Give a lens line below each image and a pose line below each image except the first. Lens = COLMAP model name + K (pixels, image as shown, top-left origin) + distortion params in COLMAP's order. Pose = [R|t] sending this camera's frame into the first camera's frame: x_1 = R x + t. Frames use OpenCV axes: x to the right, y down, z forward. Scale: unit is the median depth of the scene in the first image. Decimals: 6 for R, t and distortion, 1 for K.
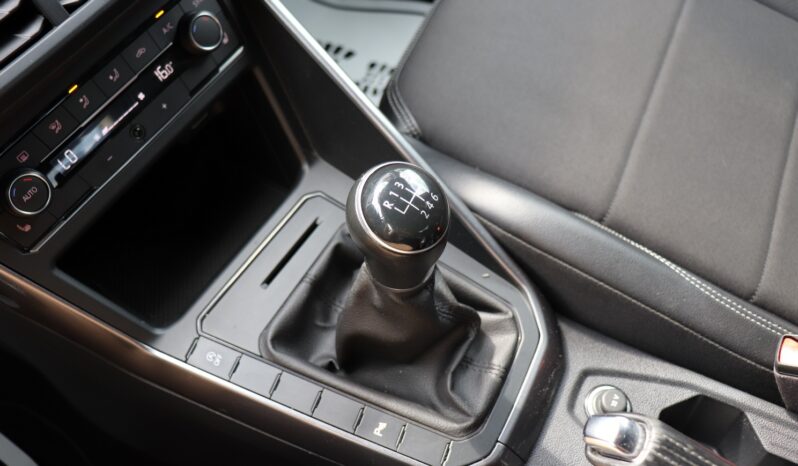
lens RADIAL K [[716.9, 0, 382.2], [0, 716.9, 222.2], [0, 0, 1]] dist [-0.126342, 0.065164]
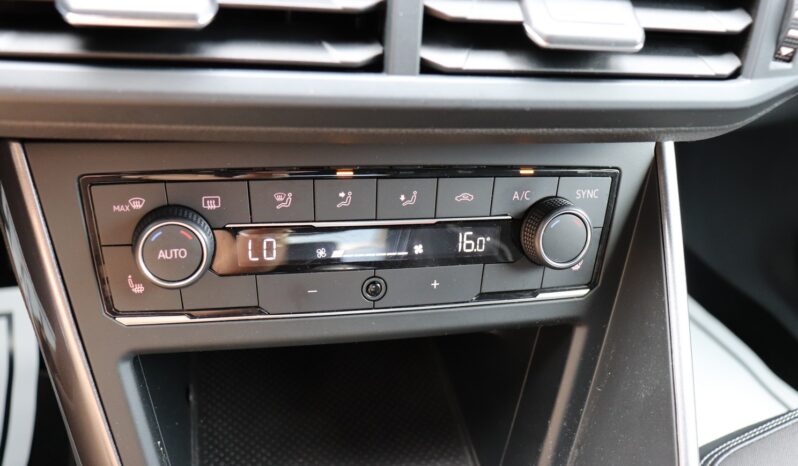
lens RADIAL K [[716.9, 0, 387.1], [0, 716.9, 234.3], [0, 0, 1]] dist [-0.126342, 0.065164]
pose [[0.706314, 0.619679, -0.342226, -0.149655], [-0.685041, 0.720185, -0.109784, -0.098027], [0.178435, 0.311981, 0.933182, 0.391022]]
